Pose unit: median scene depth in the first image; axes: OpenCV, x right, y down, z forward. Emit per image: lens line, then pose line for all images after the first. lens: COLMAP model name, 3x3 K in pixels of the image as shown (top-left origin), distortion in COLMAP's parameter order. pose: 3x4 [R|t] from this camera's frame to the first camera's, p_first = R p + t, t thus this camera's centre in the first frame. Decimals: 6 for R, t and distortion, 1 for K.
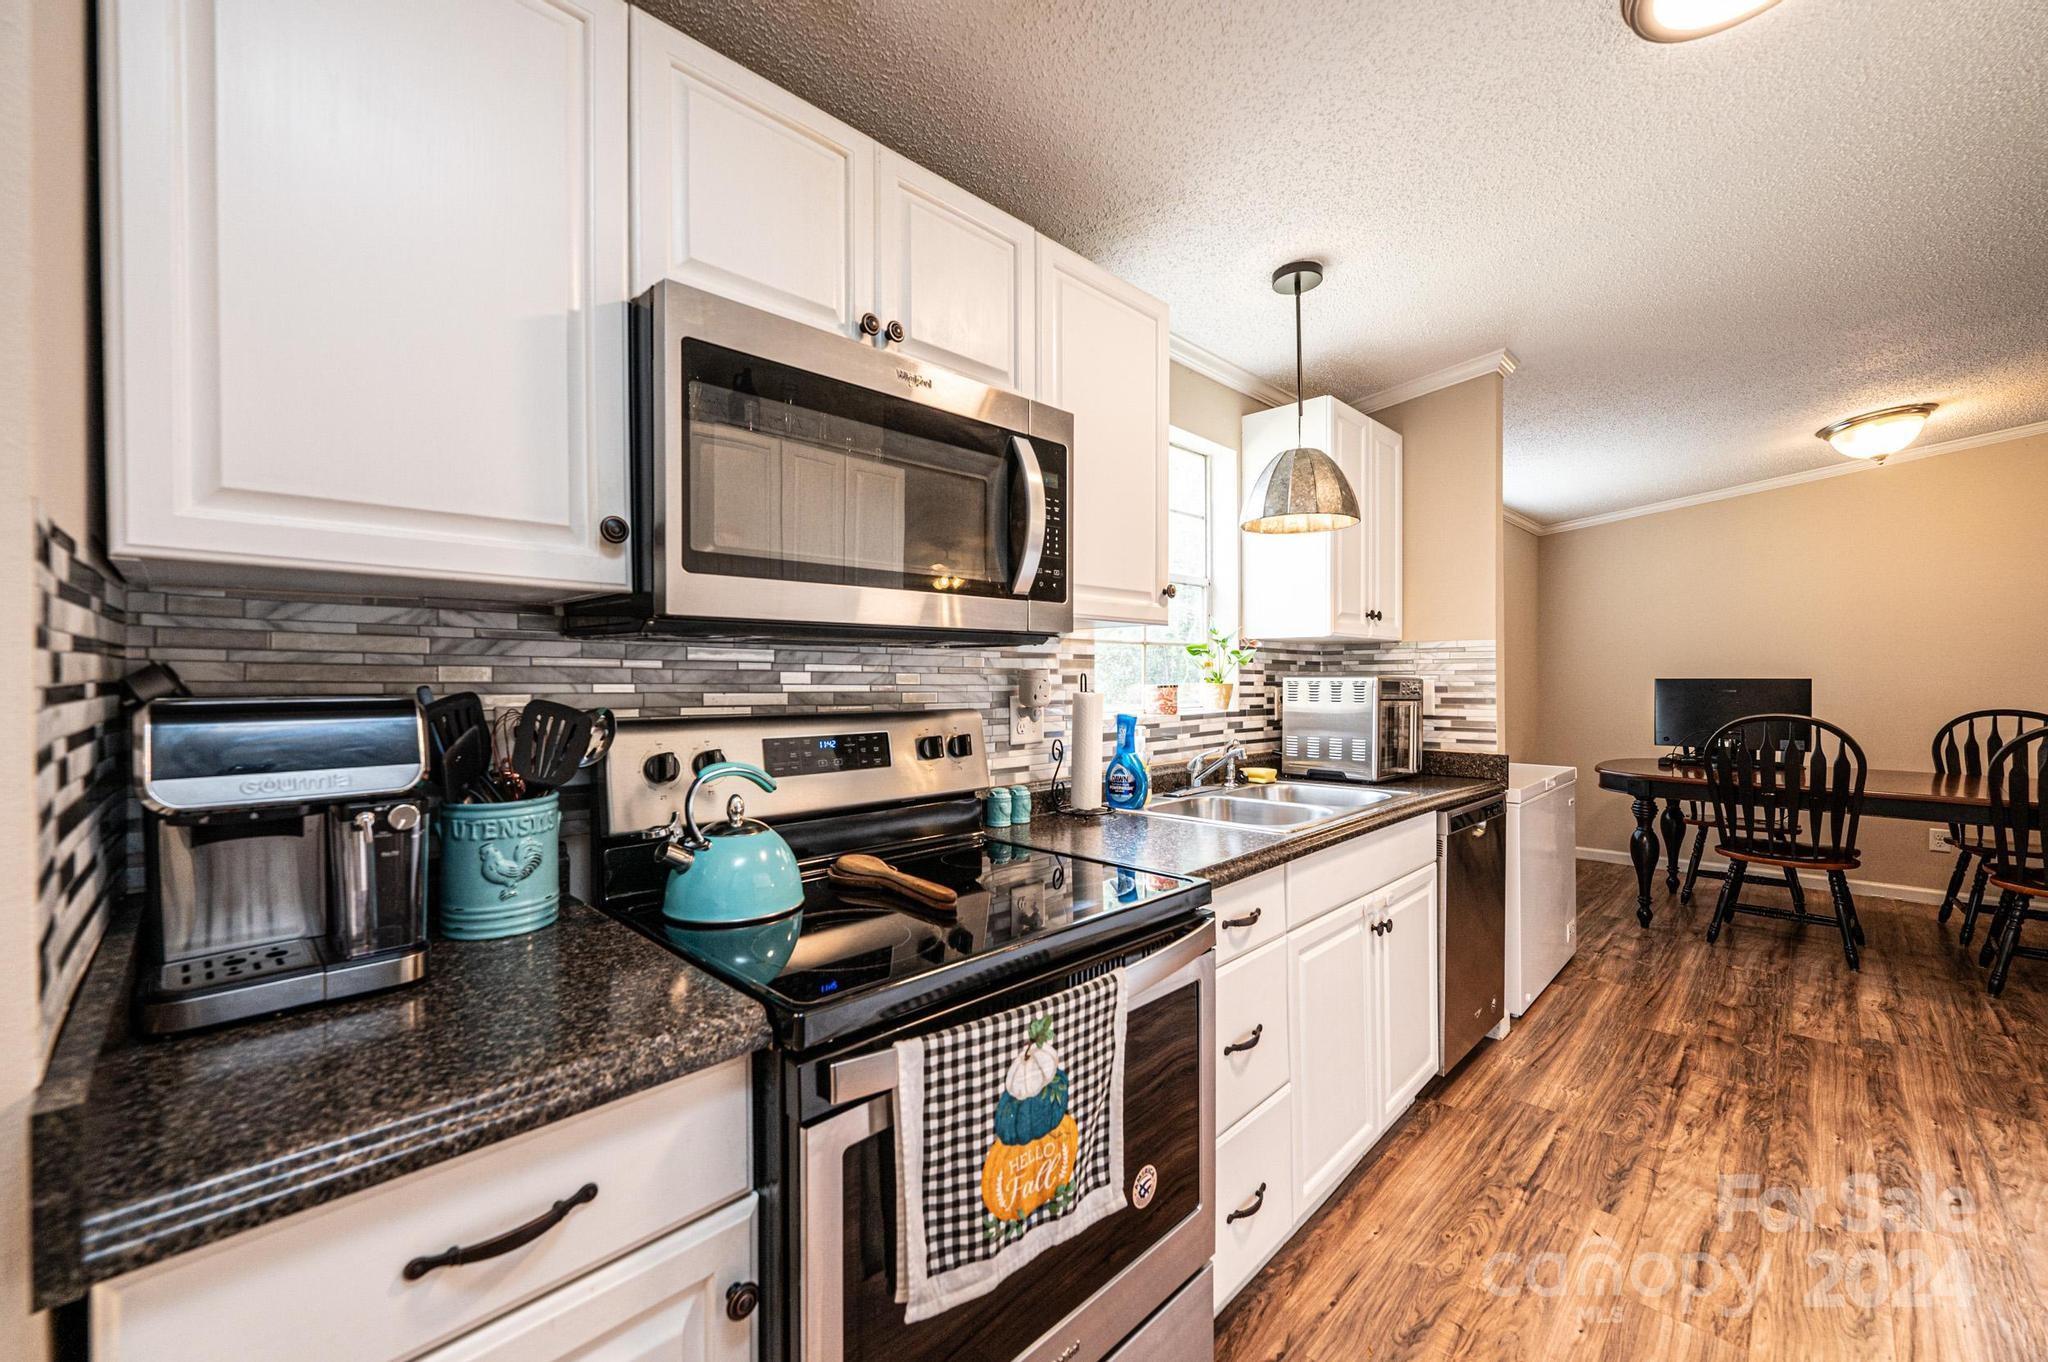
lens RADIAL K [[812.9, 0, 1025.0], [0, 812.9, 684.1], [0, 0, 1]] dist [-0.001376, -0.000034]
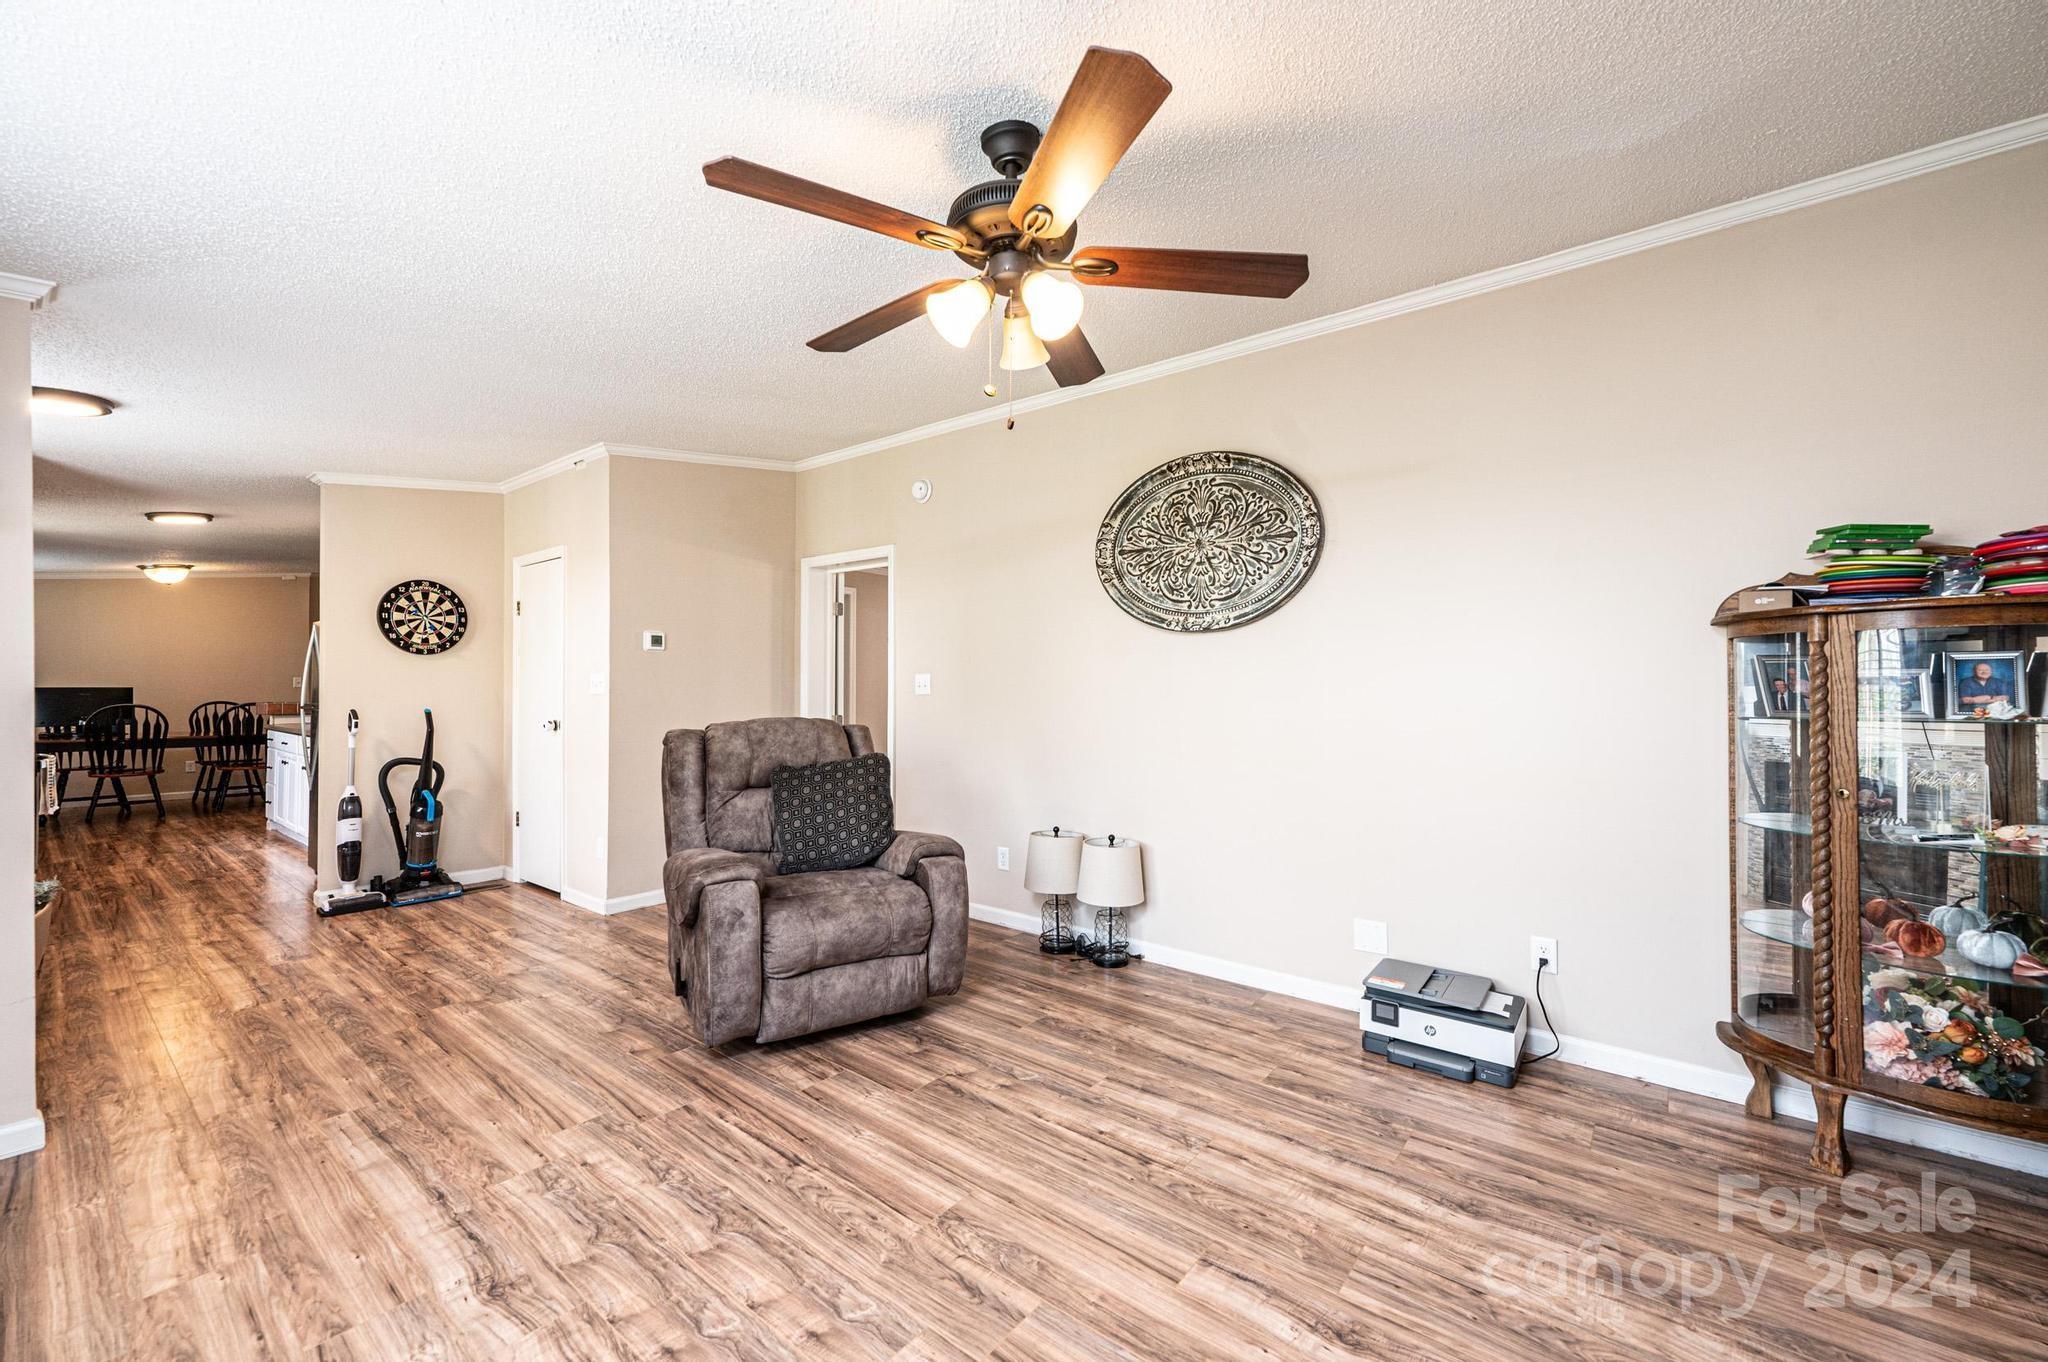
lens RADIAL K [[812.9, 0, 1022.3], [0, 812.9, 682.9], [0, 0, 1]] dist [-0.001376, -0.000034]
pose [[-0.103253, 0.005083, 0.994642, -1.796522], [0.009057, 0.999950, -0.004170, 0.015680], [-0.994614, 0.008578, -0.103294, -1.398417]]
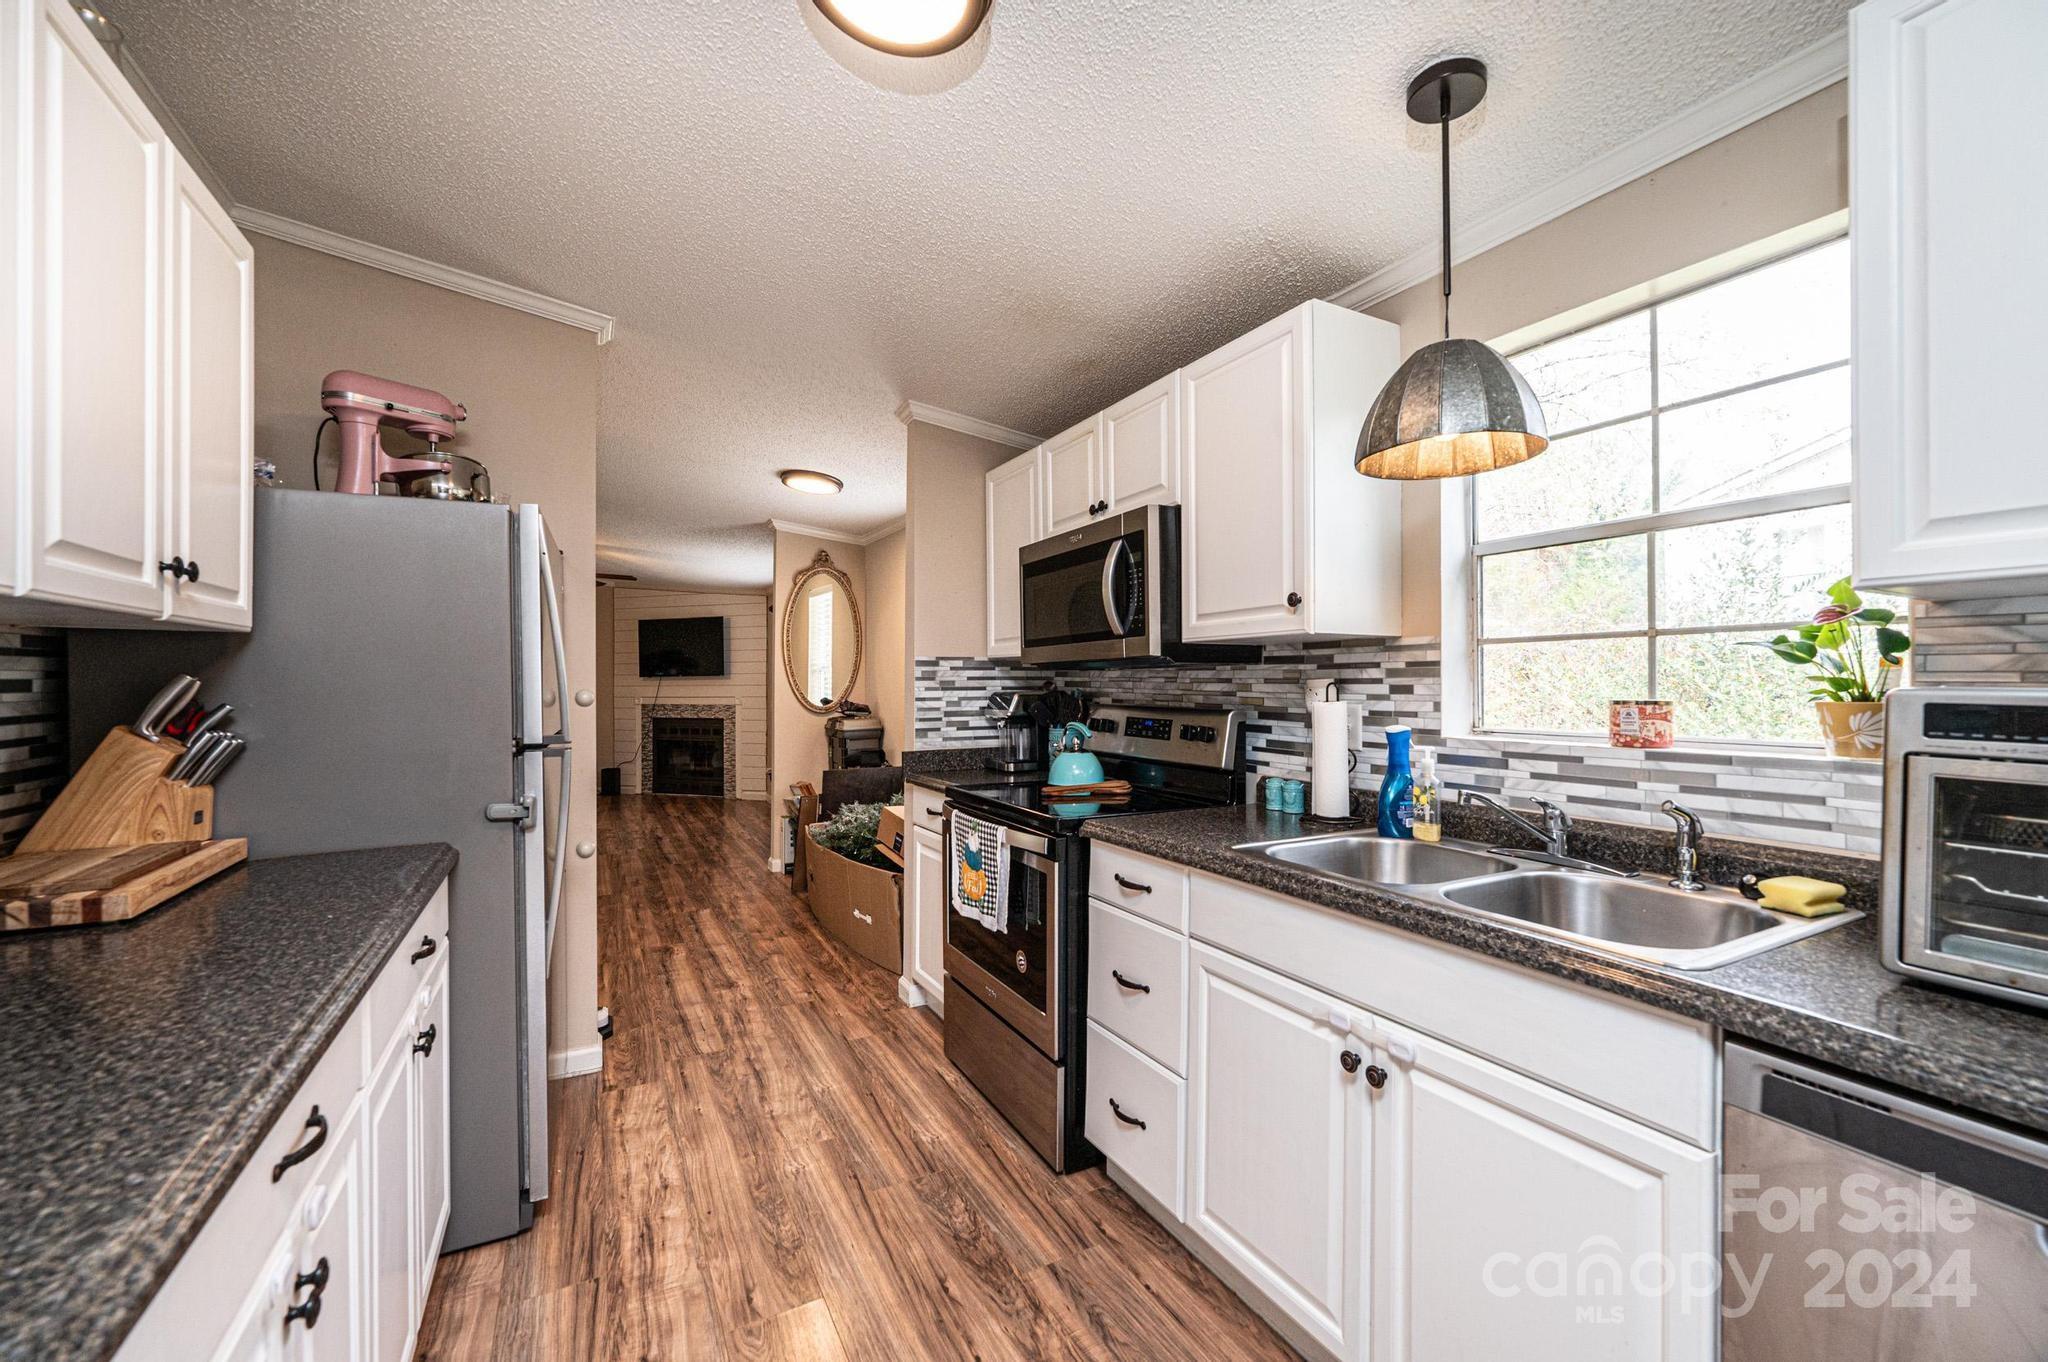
lens RADIAL K [[812.9, 0, 1023.2], [0, 812.9, 683.6], [0, 0, 1]] dist [-0.001376, -0.000034]
pose [[-0.294653, -0.000697, -0.955604, 0.838333], [-0.009576, 0.999952, 0.002223, -0.008153], [0.955556, 0.009805, -0.294645, 0.674527]]
